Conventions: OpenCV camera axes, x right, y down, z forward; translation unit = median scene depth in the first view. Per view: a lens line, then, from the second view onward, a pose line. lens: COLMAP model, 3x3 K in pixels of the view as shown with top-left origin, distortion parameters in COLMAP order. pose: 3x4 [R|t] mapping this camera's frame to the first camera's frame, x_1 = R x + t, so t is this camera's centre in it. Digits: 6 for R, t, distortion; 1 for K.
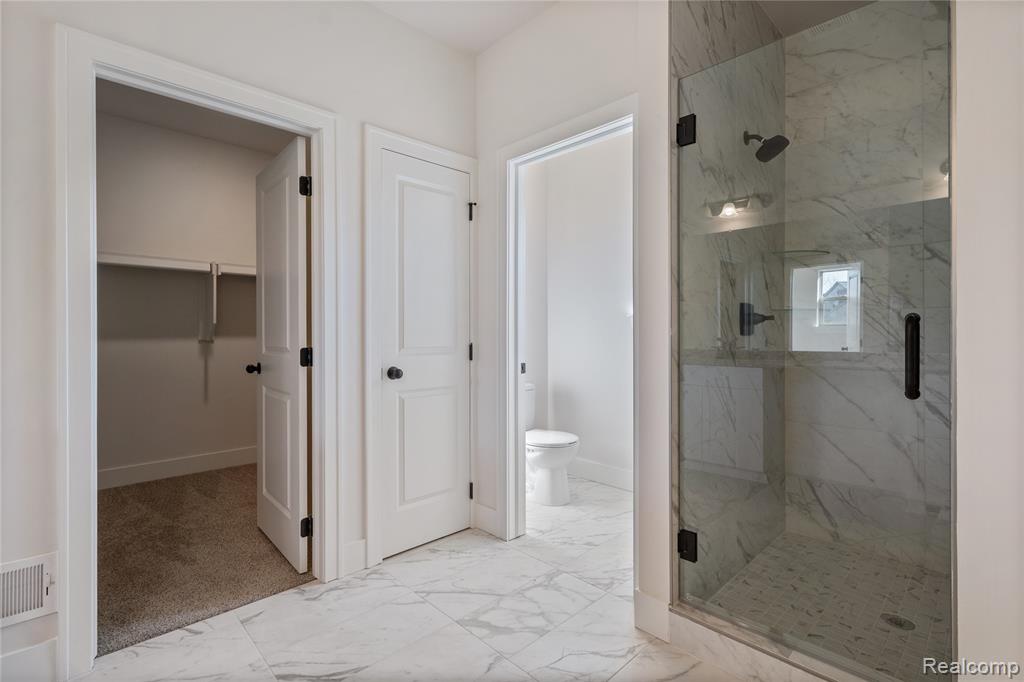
lens RADIAL K [[479.0, 0, 508.7], [0, 479.0, 335.7], [0, 0, 1]] dist [0.000985, 0.001716]
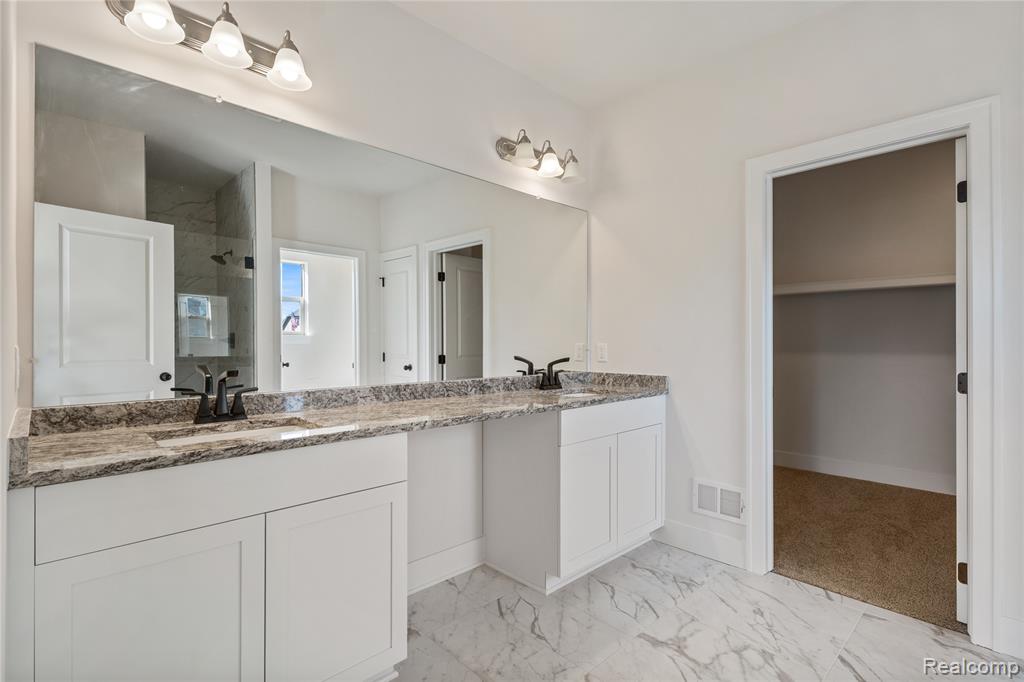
lens RADIAL K [[479.0, 0, 505.6], [0, 479.0, 342.2], [0, 0, 1]] dist [0.000985, 0.001716]
pose [[-0.003319, 0.007157, -0.999969, 0.545246], [-0.007660, 0.999945, 0.007182, -0.034176], [0.999965, 0.007684, -0.003264, 0.167113]]
